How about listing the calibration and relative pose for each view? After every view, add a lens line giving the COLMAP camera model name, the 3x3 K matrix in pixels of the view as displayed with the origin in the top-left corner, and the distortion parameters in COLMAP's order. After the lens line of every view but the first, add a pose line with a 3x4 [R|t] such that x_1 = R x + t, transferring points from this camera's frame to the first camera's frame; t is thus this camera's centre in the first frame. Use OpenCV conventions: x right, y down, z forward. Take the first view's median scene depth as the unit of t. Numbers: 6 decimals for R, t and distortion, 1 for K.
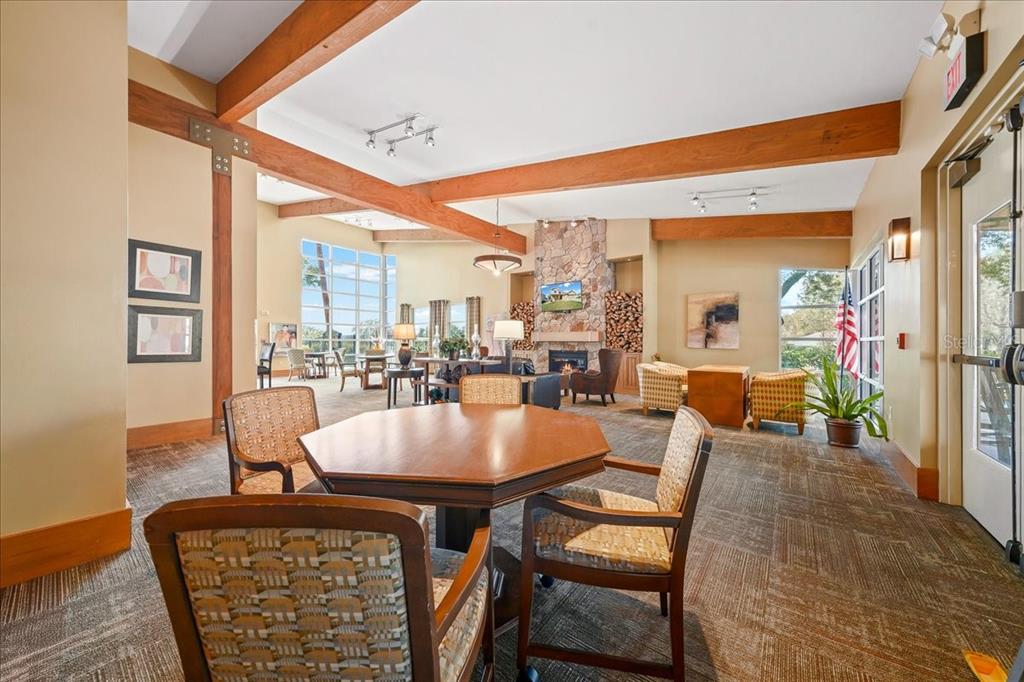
lens RADIAL K [[350.4, 0, 512.9], [0, 350.4, 339.1], [0, 0, 1]] dist [-0.005678, -0.000117]
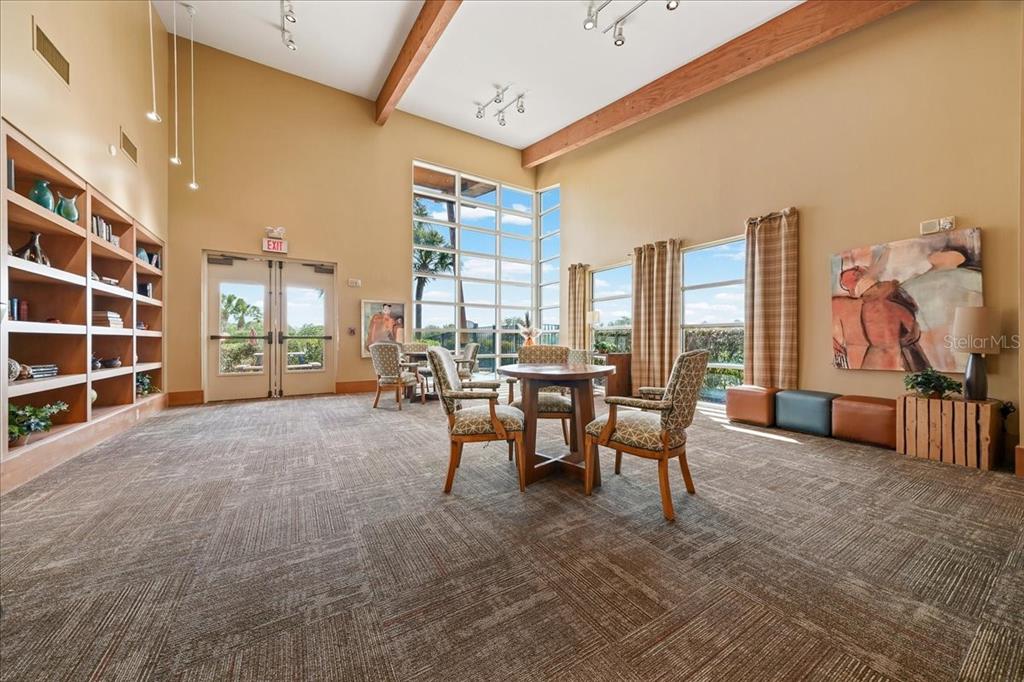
lens RADIAL K [[350.4, 0, 512.9], [0, 350.4, 339.1], [0, 0, 1]] dist [-0.005678, -0.000117]
pose [[0.930985, 0.002098, -0.365051, -0.221757], [-0.000606, 0.999991, 0.004201, 0.015537], [0.365056, -0.003690, 0.930978, 0.494798]]
